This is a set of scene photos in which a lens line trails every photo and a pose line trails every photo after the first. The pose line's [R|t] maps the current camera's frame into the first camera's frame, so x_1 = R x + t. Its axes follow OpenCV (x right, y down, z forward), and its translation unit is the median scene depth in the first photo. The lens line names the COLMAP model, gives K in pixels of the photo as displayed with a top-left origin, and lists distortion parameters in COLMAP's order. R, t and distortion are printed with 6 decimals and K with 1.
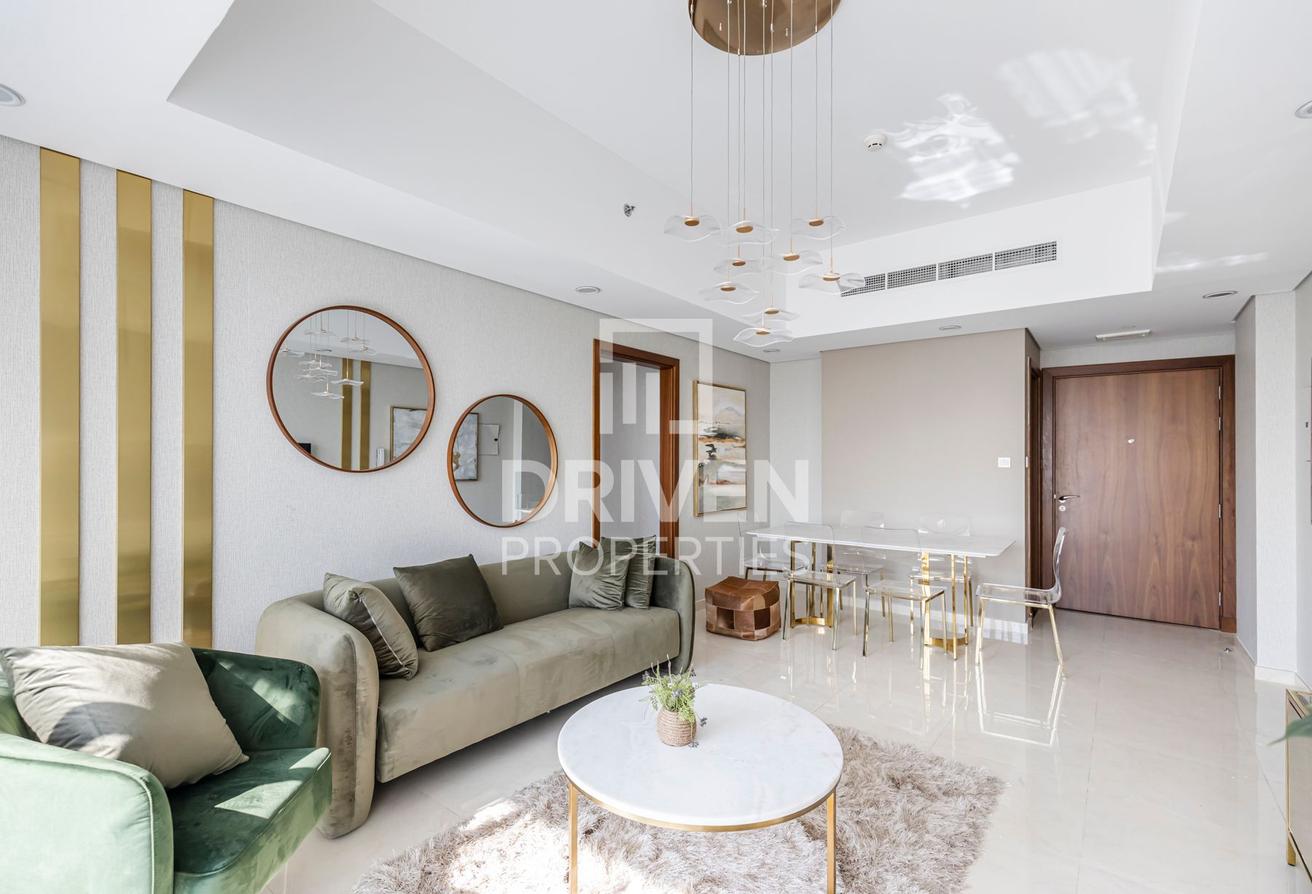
lens RADIAL K [[601.1, 0, 636.6], [0, 601.1, 462.0], [0, 0, 1]] dist [-0.000294, -0.000125]
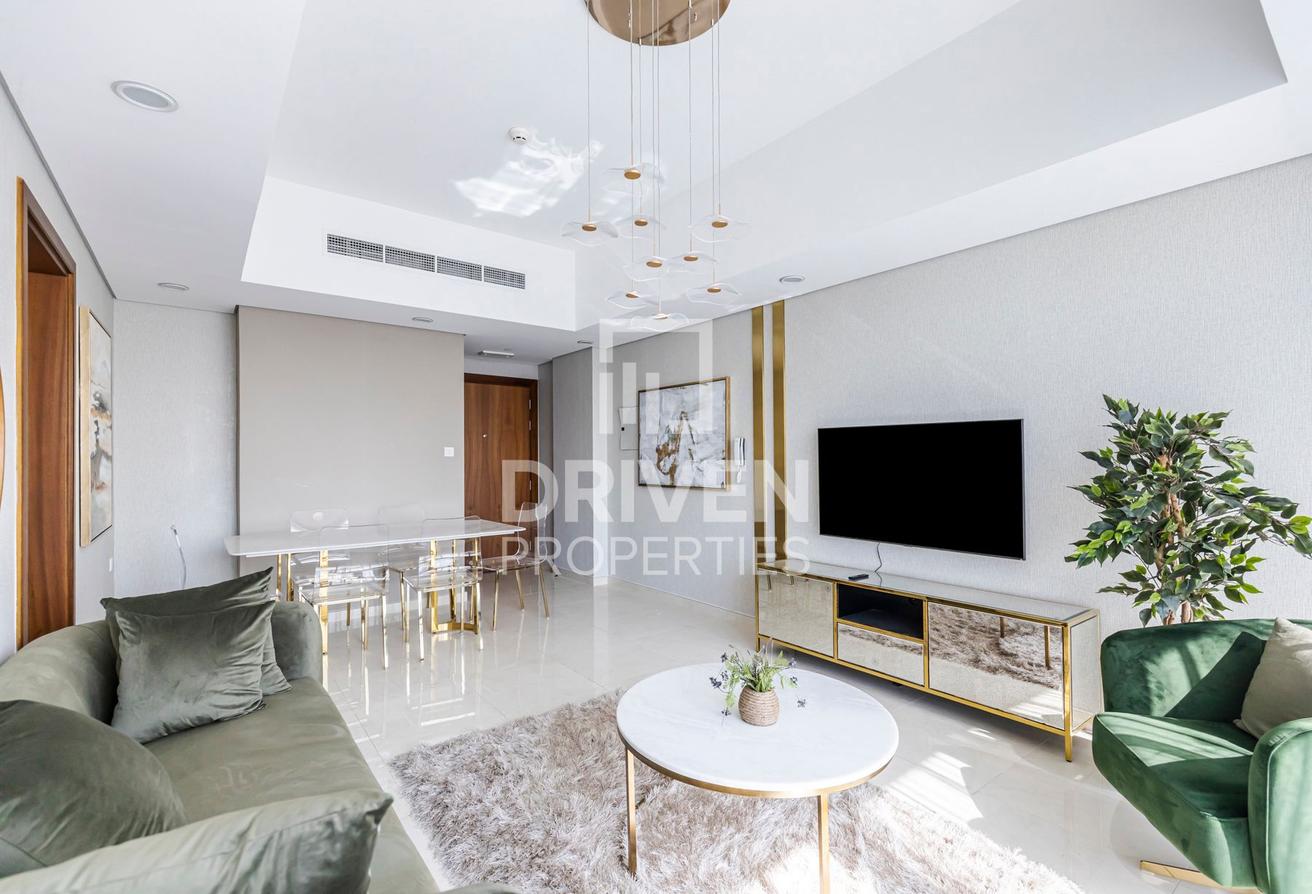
lens RADIAL K [[596.1, 0, 656.0], [0, 596.1, 447.0], [0, 0, 1]] dist [0.000776, -0.000356]
pose [[0.218259, 0.010956, 0.975829, -0.447658], [0.004200, 0.999917, -0.012165, 0.009831], [-0.975882, 0.006753, 0.218194, 0.461815]]
